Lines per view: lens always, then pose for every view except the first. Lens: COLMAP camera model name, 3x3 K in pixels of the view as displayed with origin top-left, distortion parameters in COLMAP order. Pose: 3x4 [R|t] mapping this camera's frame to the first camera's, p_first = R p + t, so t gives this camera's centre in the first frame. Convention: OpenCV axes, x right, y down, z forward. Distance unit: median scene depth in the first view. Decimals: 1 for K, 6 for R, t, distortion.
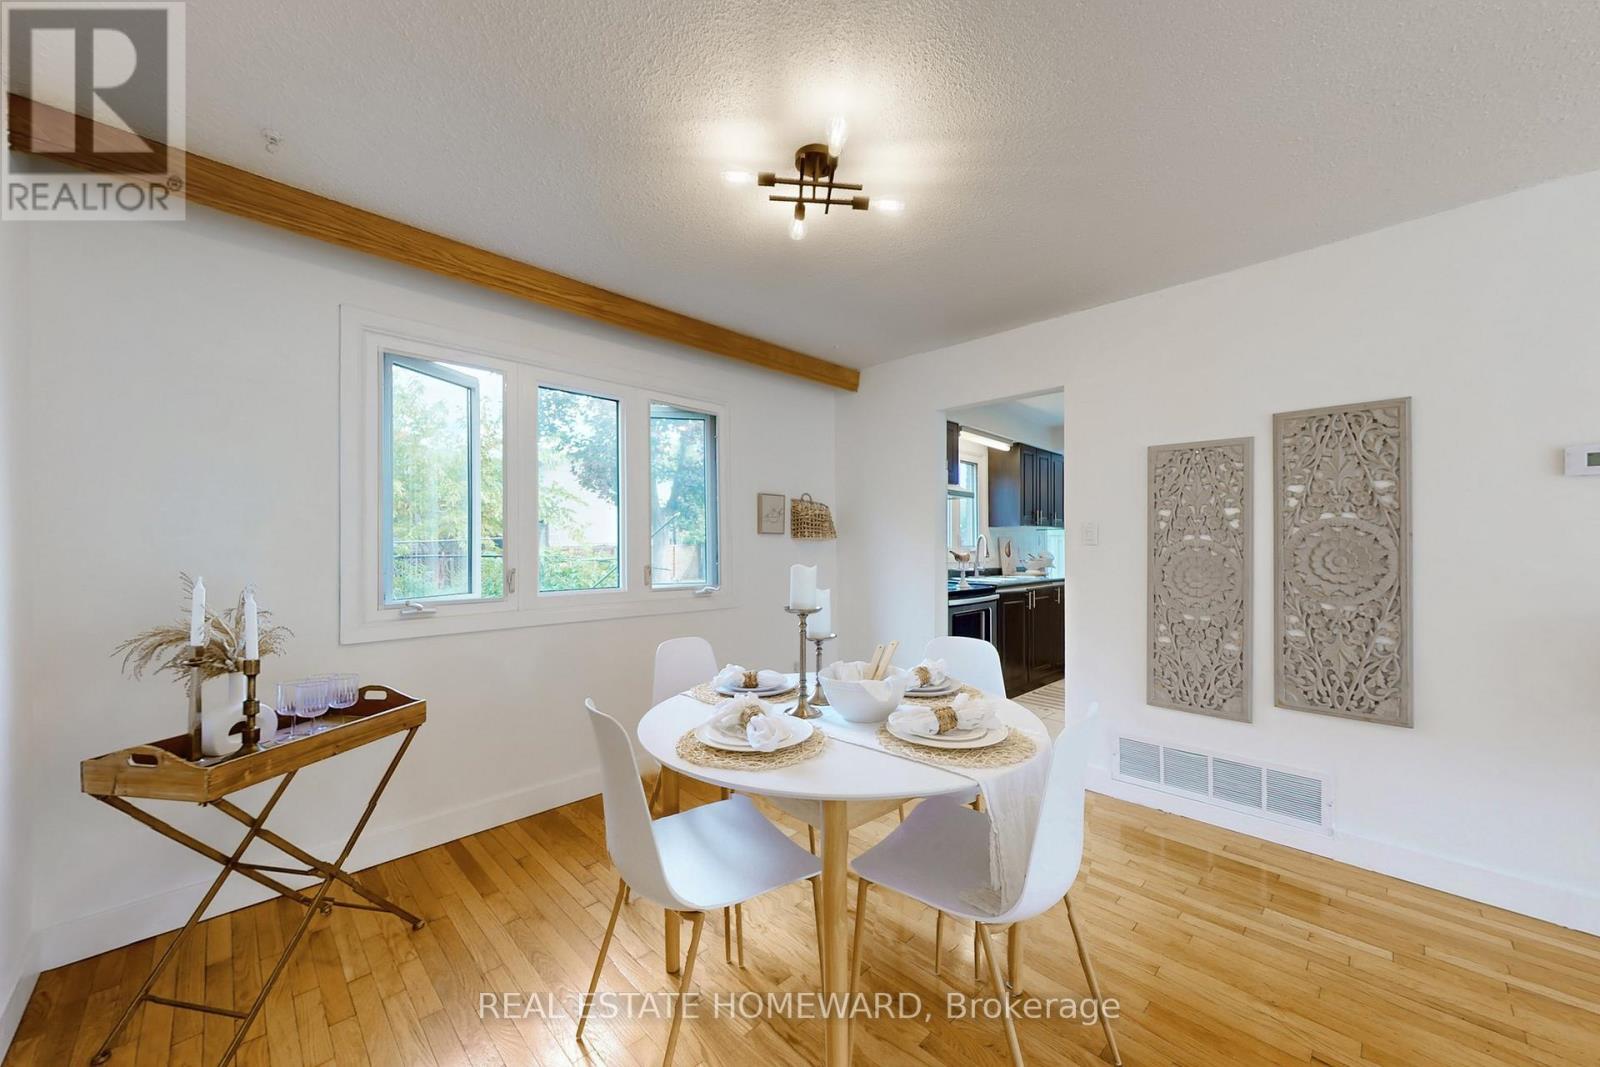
lens RADIAL K [[593.7, 0, 791.0], [0, 593.7, 545.6], [0, 0, 1]] dist [0.007289, 0.000925]
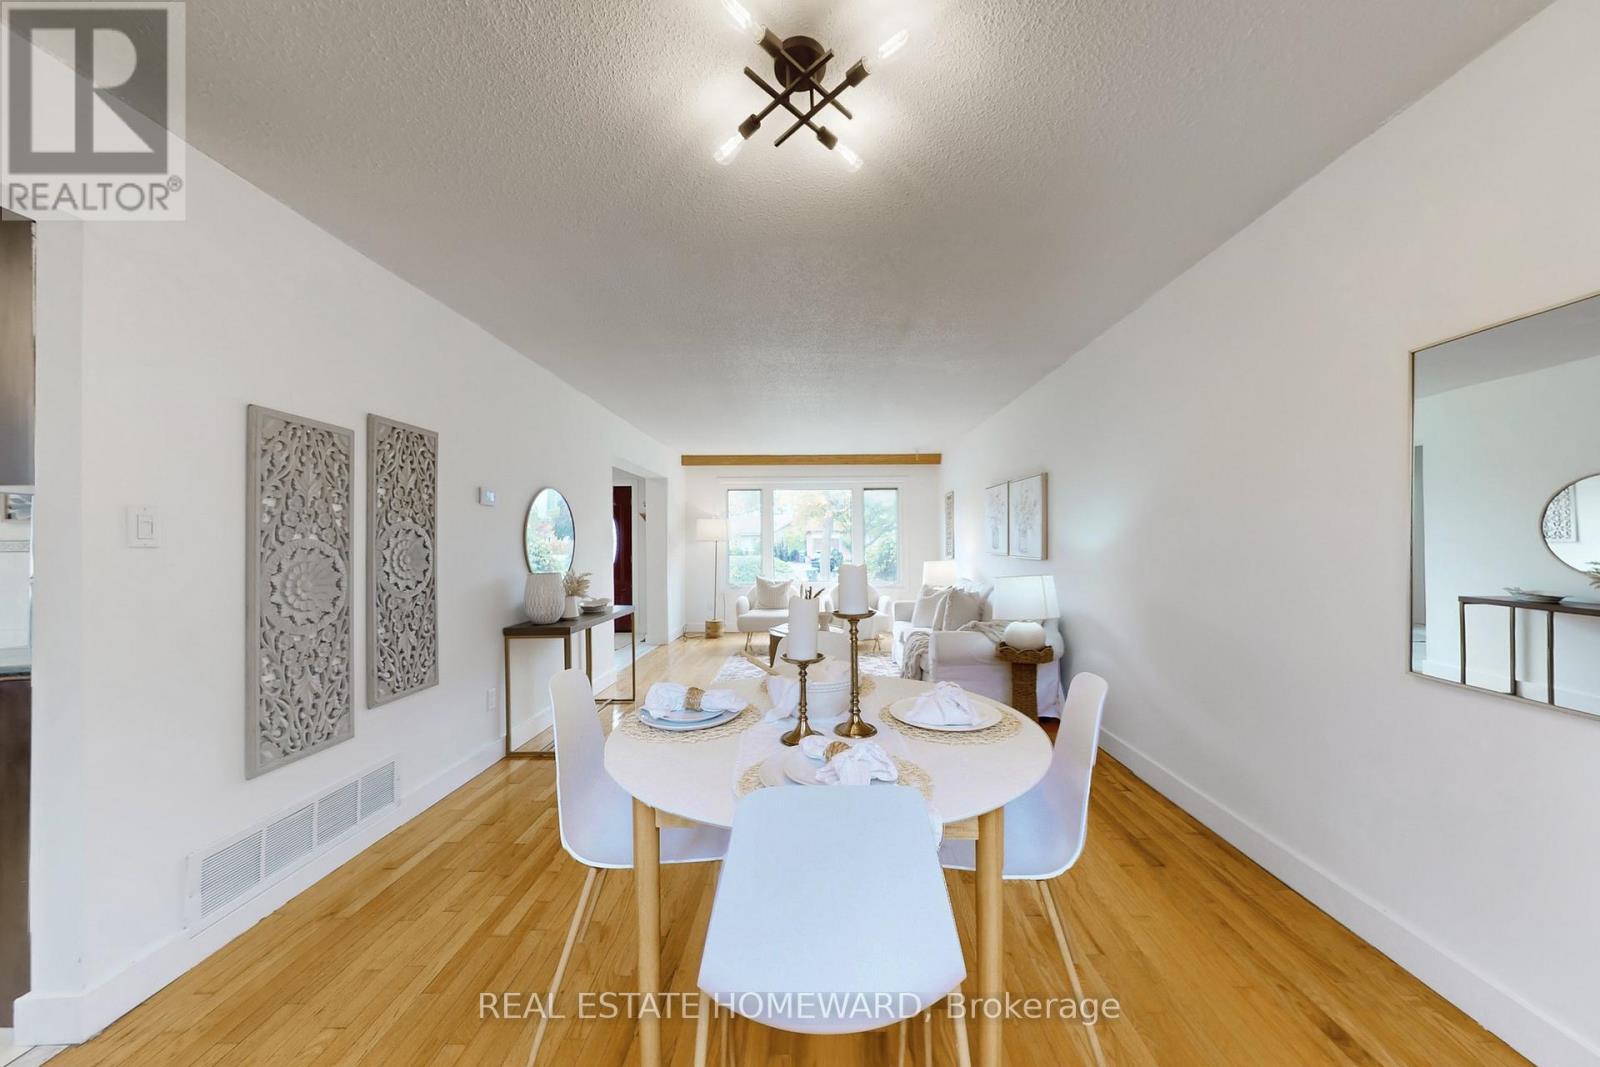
lens RADIAL K [[593.7, 0, 794.8], [0, 593.7, 539.8], [0, 0, 1]] dist [0.007289, 0.000925]
pose [[-0.713330, 0.003970, 0.700817, -0.398652], [0.002275, 0.999992, -0.003348, -0.006569], [-0.700825, -0.000794, -0.713333, 1.249400]]
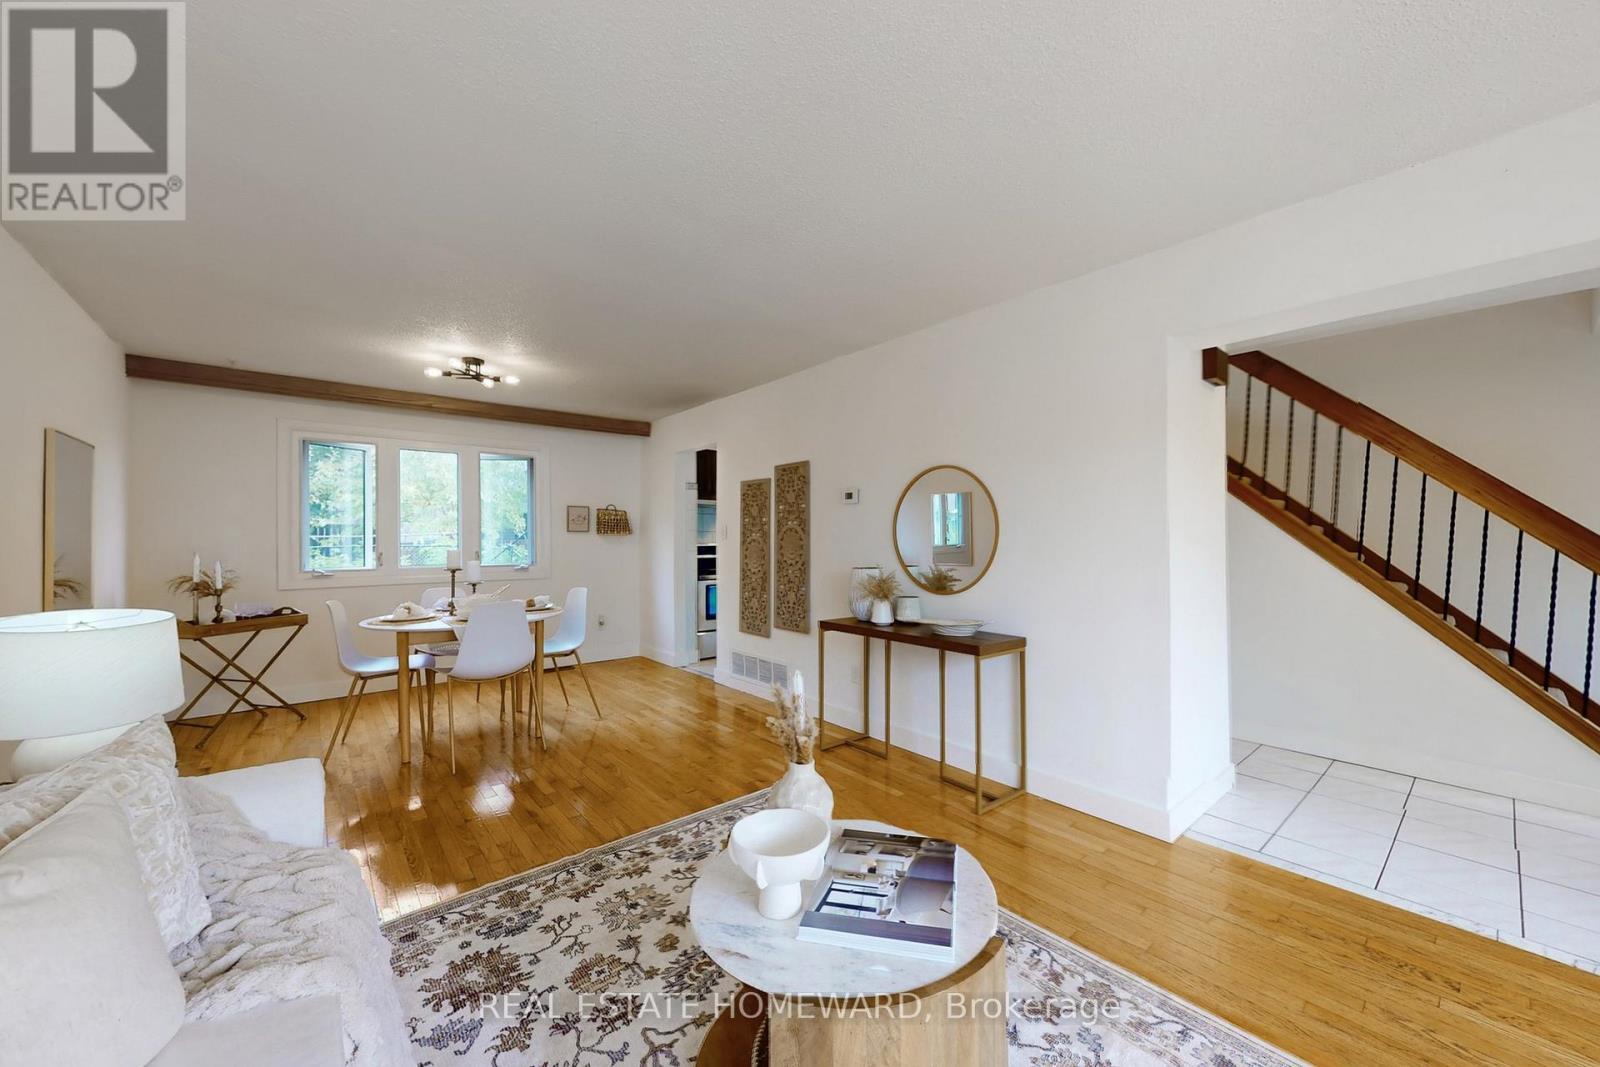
lens RADIAL K [[593.7, 0, 810.6], [0, 593.7, 536.5], [0, 0, 1]] dist [0.007289, 0.000925]
pose [[0.998025, -0.003132, -0.062741, 1.067665], [0.003049, 0.999994, -0.001406, -0.004976], [0.062745, 0.001212, 0.998029, -0.821686]]
